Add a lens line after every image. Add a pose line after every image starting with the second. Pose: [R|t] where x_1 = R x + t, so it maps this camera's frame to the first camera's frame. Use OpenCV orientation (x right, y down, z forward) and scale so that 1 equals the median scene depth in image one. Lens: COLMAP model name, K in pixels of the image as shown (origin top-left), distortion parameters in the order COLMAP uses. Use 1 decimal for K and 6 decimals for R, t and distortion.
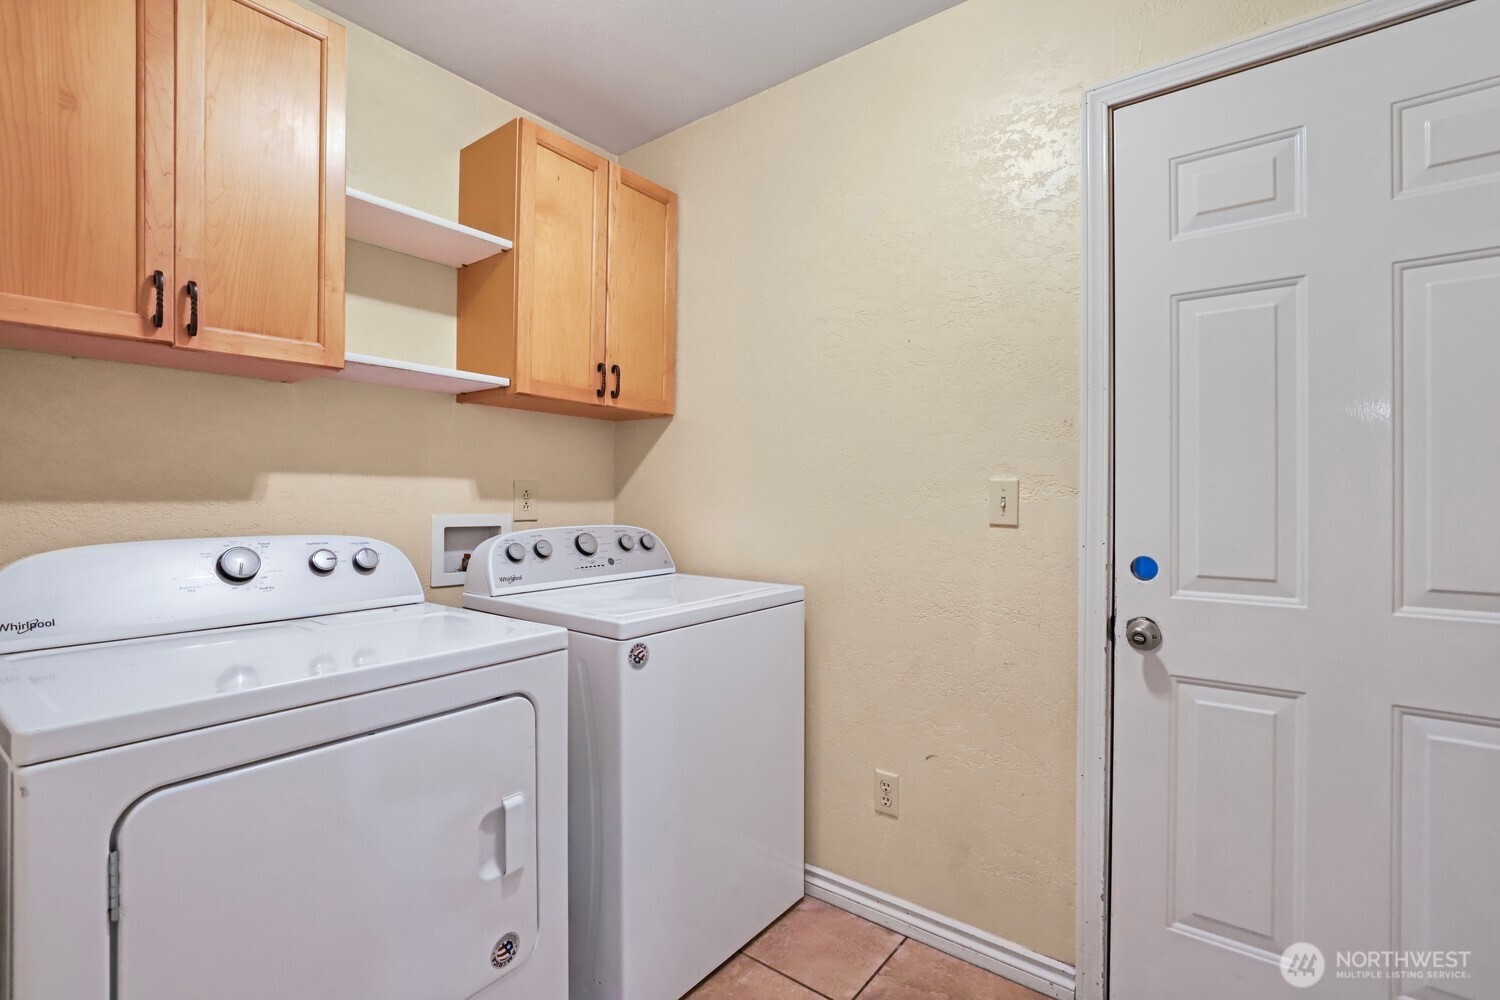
lens RADIAL K [[681.8, 0, 751.3], [0, 681.8, 491.1], [0, 0, 1]] dist [-0.012464, 0.000618]
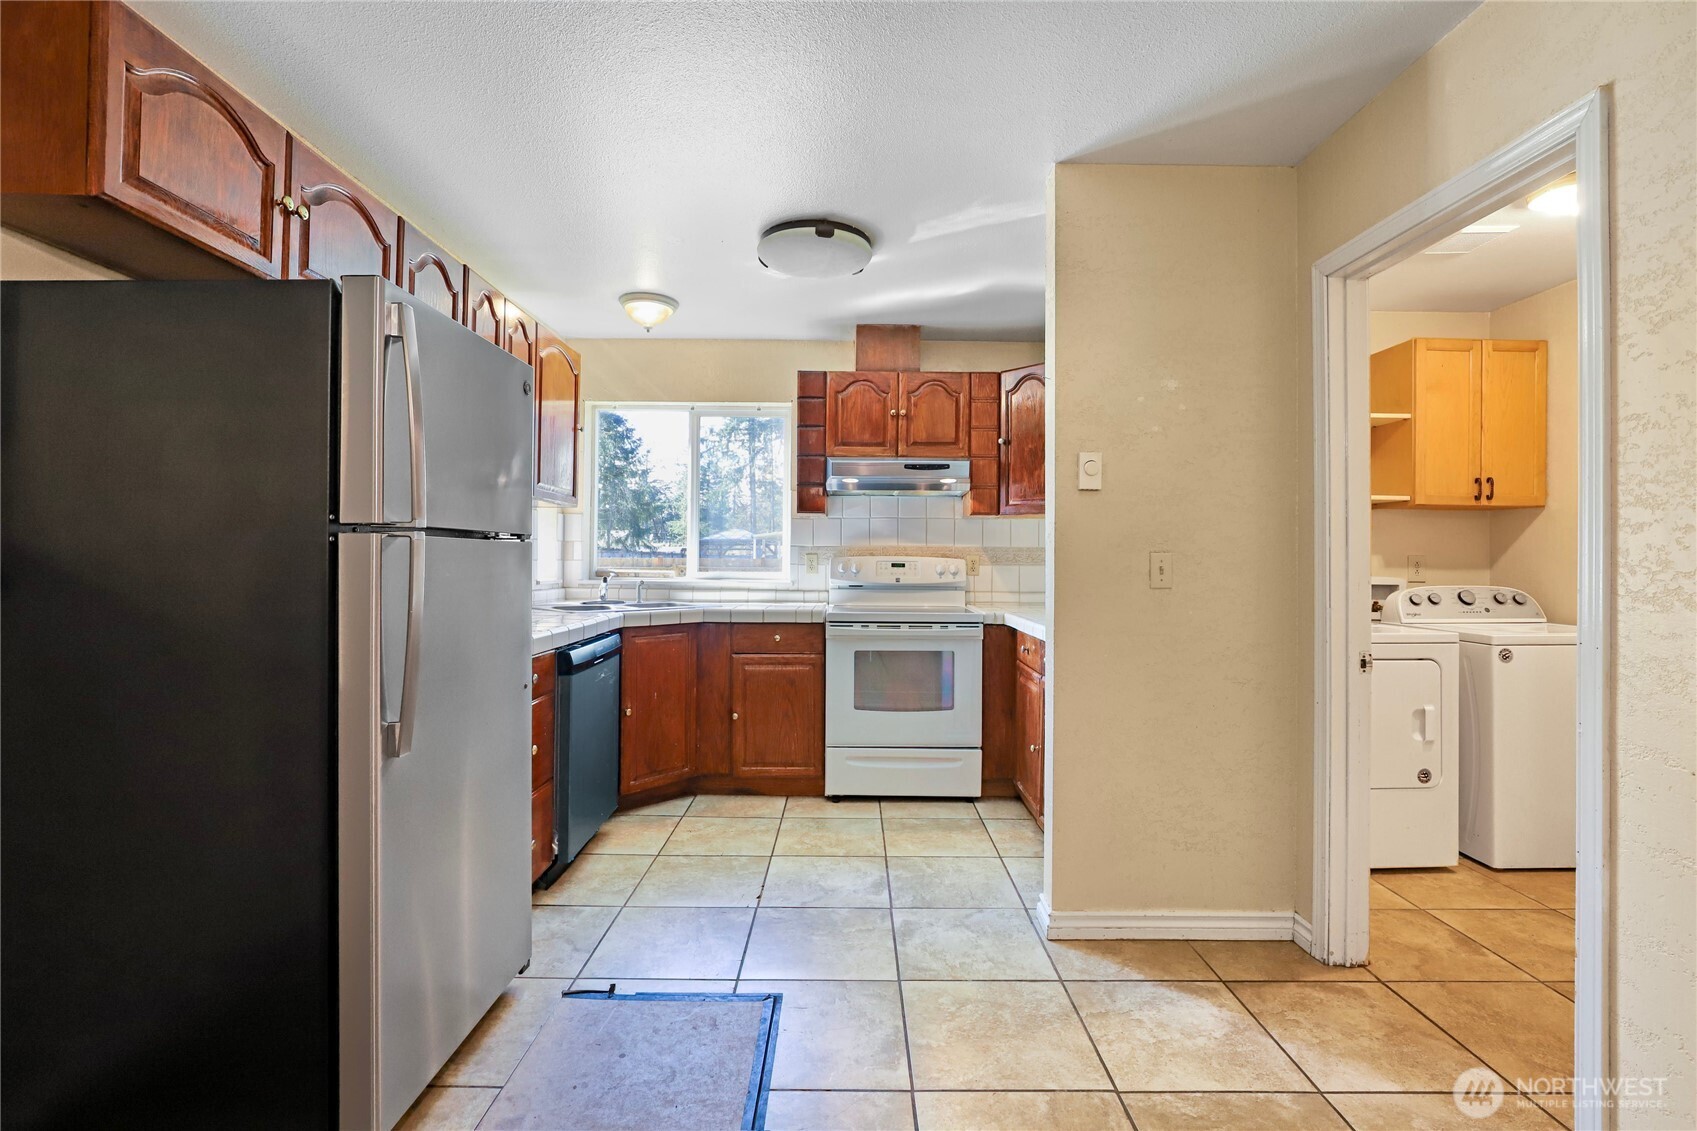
lens RADIAL K [[771.3, 0, 850.0], [0, 771.3, 555.4], [0, 0, 1]] dist [-0.012464, 0.000618]
pose [[0.619560, -0.006577, -0.784921, 0.245538], [0.004682, 0.999978, -0.004683, -0.014847], [0.784935, -0.000774, 0.619578, -1.135833]]
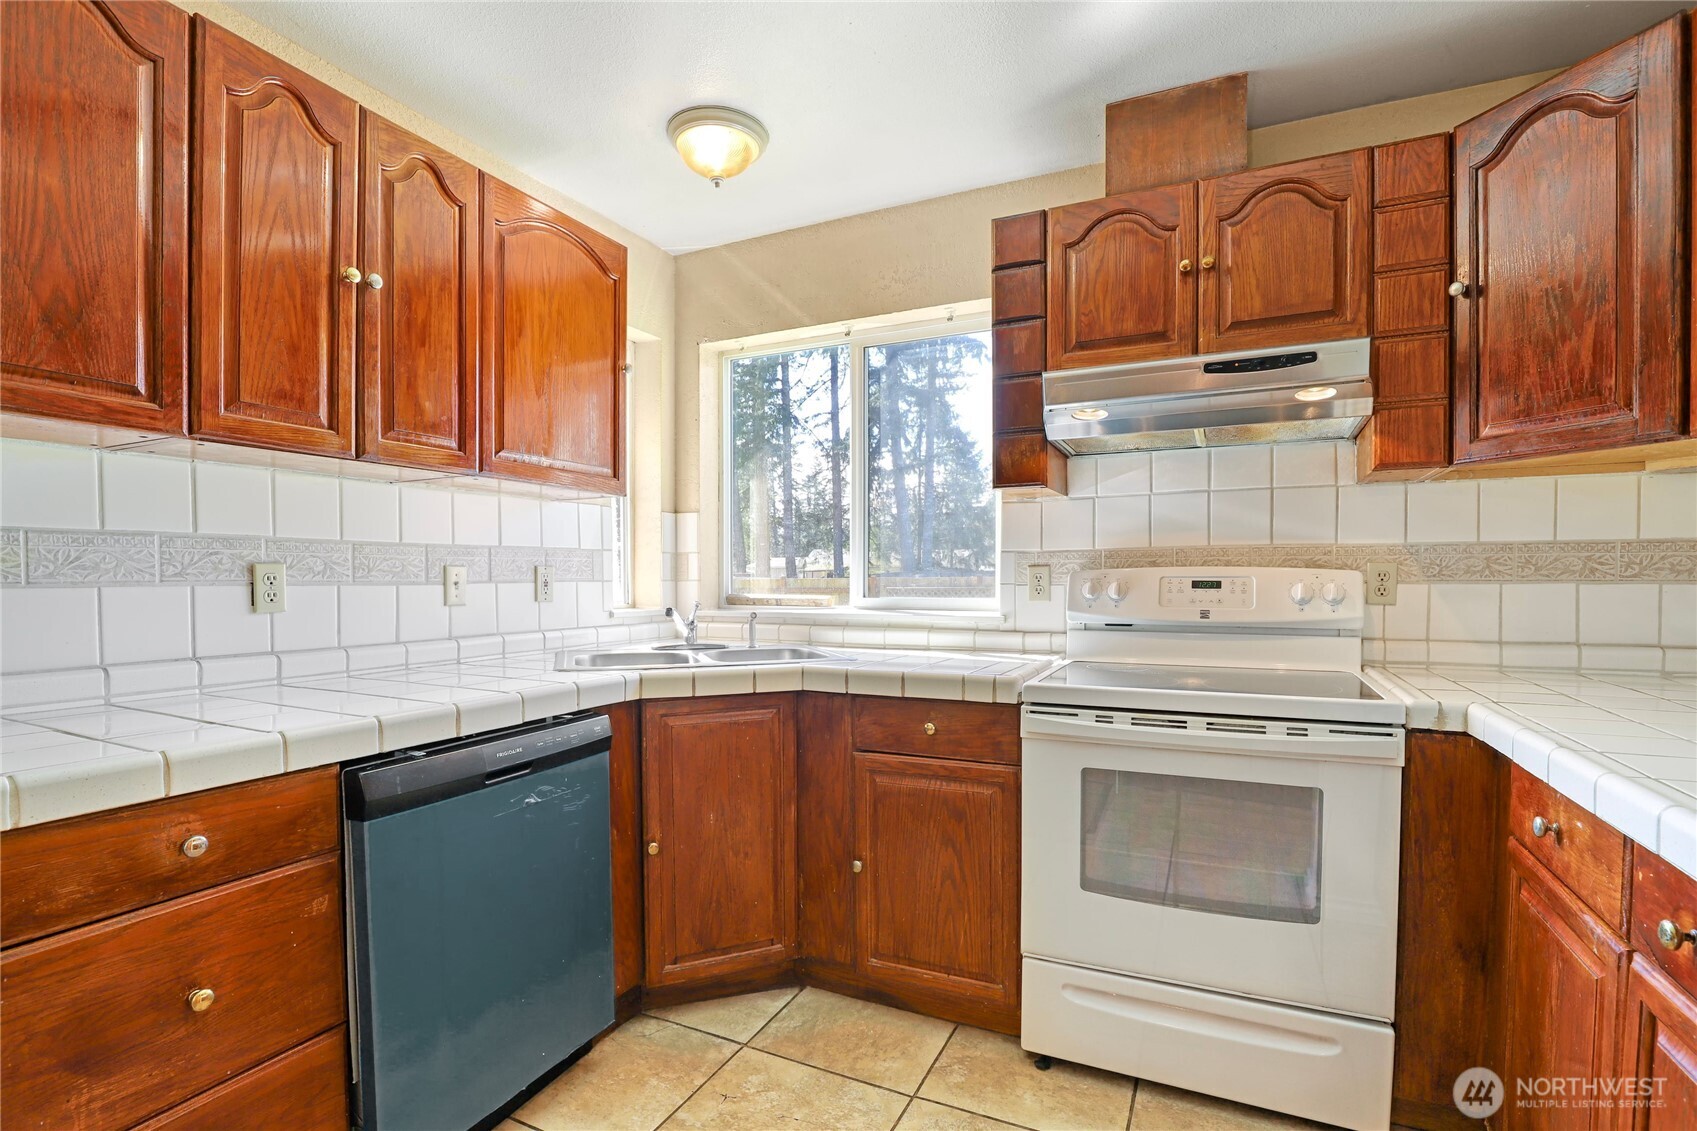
lens RADIAL K [[790.6, 0, 850.2], [0, 790.6, 601.9], [0, 0, 1]] dist [-0.031823, 0.000189]
pose [[0.216871, 0.021888, -0.975955, -0.381107], [0.015027, 0.999555, 0.025756, -0.008888], [0.976085, -0.020252, 0.216445, -0.439389]]
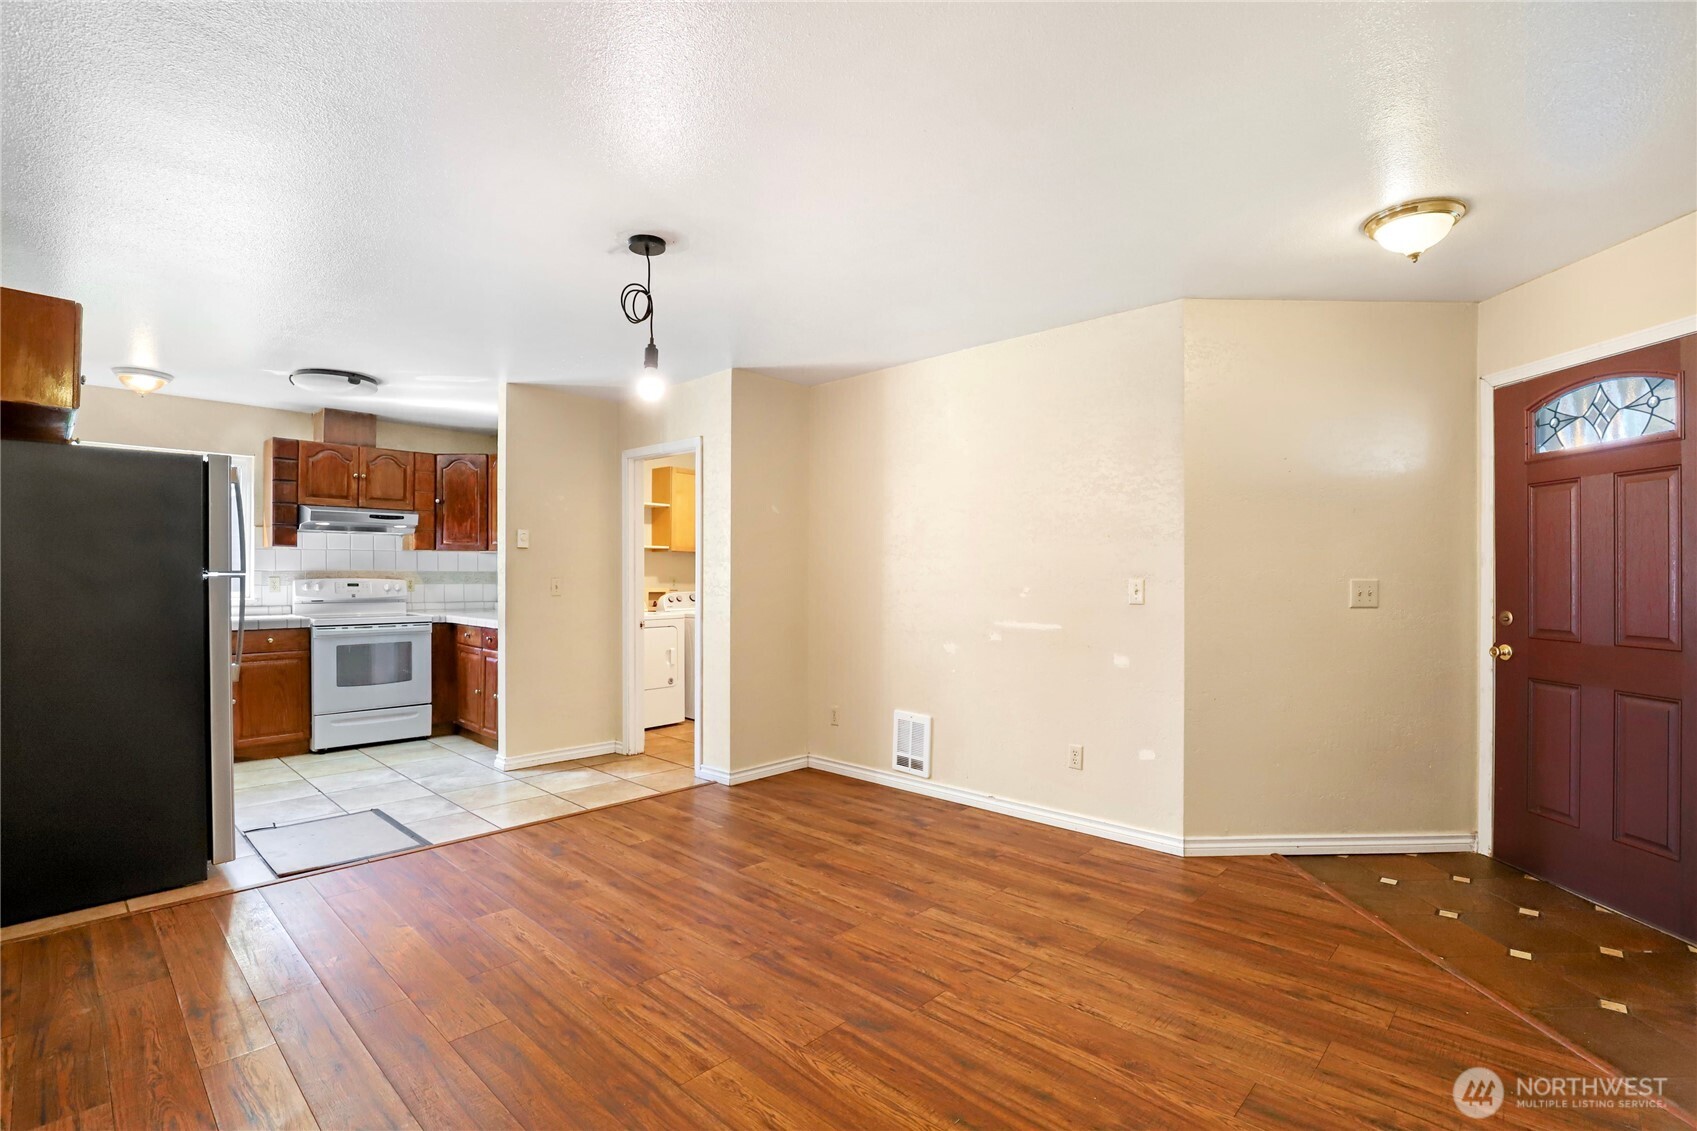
lens RADIAL K [[784.8, 0, 851.6], [0, 784.8, 570.3], [0, 0, 1]] dist [-0.027147, 0.000291]
pose [[0.996188, -0.004926, -0.087095, 0.771682], [0.005186, 0.999983, 0.002753, -0.050006], [0.087080, -0.003195, 0.996196, -2.437099]]
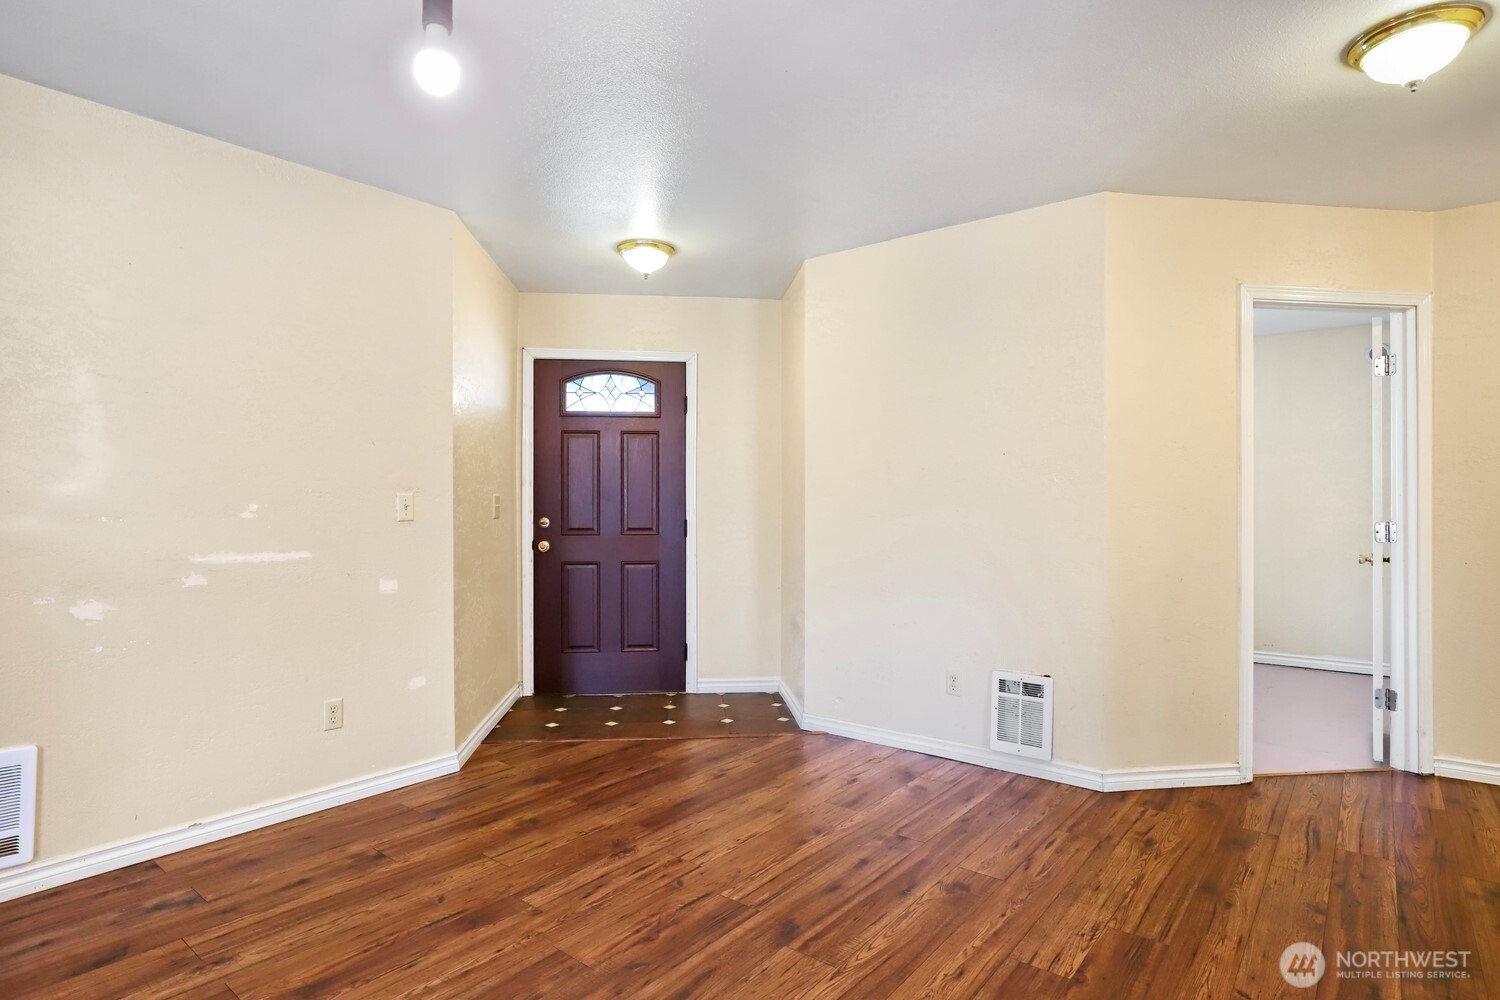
lens RADIAL K [[791.8, 0, 755.4], [0, 791.8, 504.1], [0, 0, 1]] dist [-0.021050, 0.000479]
pose [[-0.000147, -0.008565, 0.999963, -0.327854], [-0.010586, 0.999907, 0.008563, -0.021967], [-0.999944, -0.010584, -0.000238, -1.369364]]
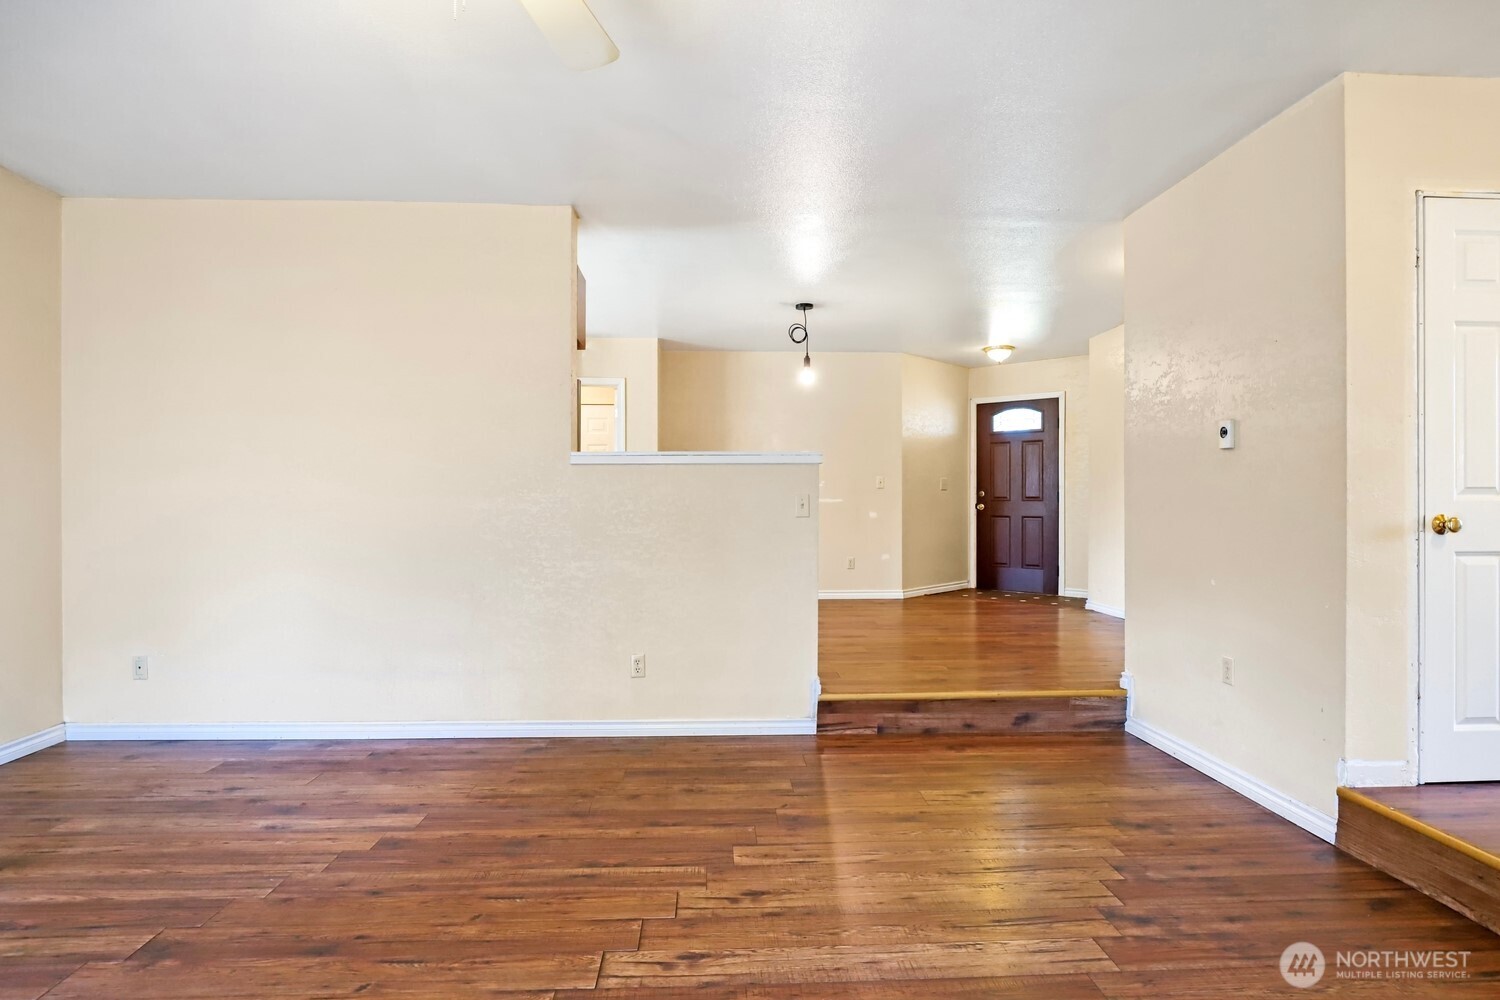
lens RADIAL K [[814.6, 0, 750.0], [0, 814.6, 500.0], [0, 0, 1]] dist [-0.000690, -0.000008]
pose [[0.752530, -0.005727, 0.658534, -1.781990], [-0.003130, 0.999920, 0.012273, 0.042282], [-0.658551, -0.011297, 0.752451, -3.186649]]
